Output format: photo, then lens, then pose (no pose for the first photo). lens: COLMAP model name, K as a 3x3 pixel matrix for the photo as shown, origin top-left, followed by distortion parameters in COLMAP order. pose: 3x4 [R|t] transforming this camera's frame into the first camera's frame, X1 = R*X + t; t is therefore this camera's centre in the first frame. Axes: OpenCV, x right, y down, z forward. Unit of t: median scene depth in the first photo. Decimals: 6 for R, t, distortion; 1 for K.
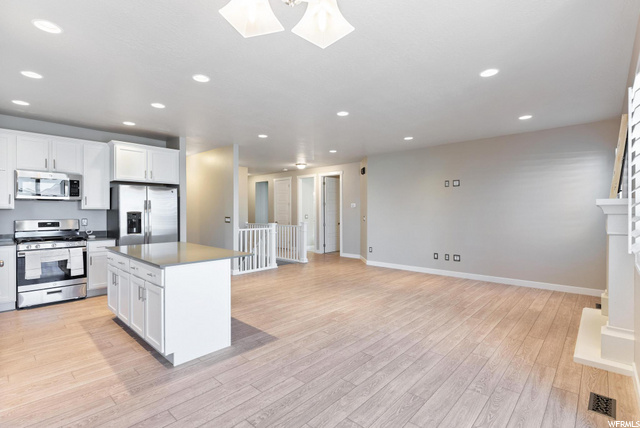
lens RADIAL K [[304.6, 0, 320.0], [0, 304.6, 214.0], [0, 0, 1]] dist [0.004513, 0.000491]
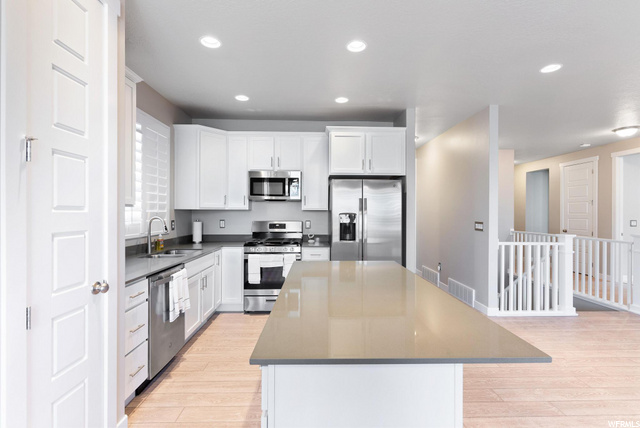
lens RADIAL K [[304.6, 0, 320.0], [0, 304.6, 214.0], [0, 0, 1]] dist [0.004513, 0.000491]
pose [[0.701238, 0.002668, -0.712923, -0.077050], [-0.009423, 0.999940, -0.005526, -0.000379], [0.712865, 0.010593, 0.701221, 0.300658]]
